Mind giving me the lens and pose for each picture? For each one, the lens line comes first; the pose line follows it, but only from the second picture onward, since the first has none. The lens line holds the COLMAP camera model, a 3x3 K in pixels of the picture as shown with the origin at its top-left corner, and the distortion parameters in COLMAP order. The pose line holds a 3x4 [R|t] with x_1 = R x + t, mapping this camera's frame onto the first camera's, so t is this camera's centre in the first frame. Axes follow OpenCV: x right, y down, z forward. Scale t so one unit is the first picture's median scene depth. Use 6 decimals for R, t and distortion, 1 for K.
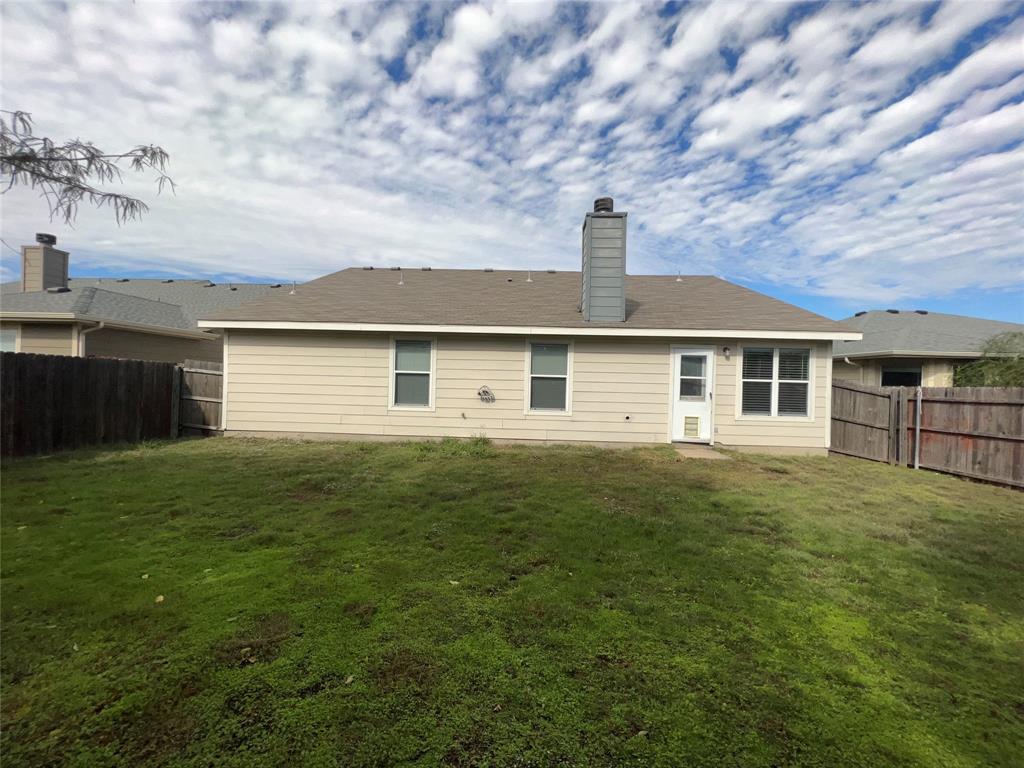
lens RADIAL K [[408.4, 0, 509.4], [0, 408.4, 381.4], [0, 0, 1]] dist [-0.002562, 0.000513]
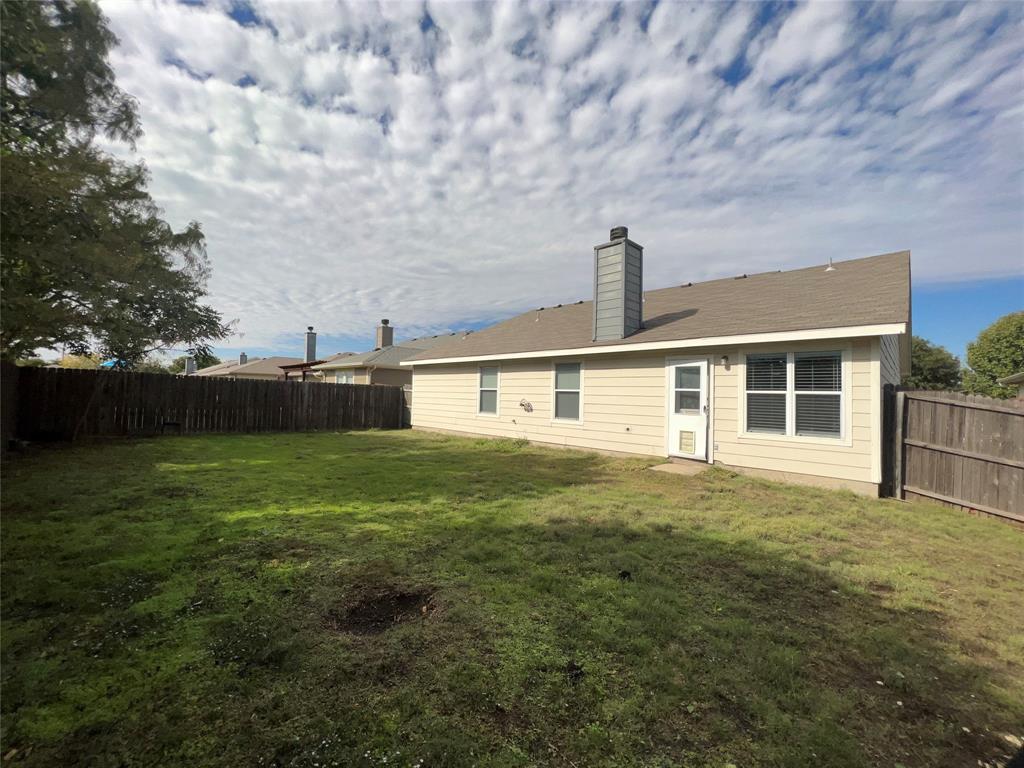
lens RADIAL K [[408.4, 0, 509.4], [0, 408.4, 381.4], [0, 0, 1]] dist [-0.002562, 0.000513]
pose [[0.739516, -0.028786, -0.672523, 0.777026], [-0.007446, 0.998674, -0.050934, 0.022487], [0.673097, 0.042674, 0.738322, 0.015131]]
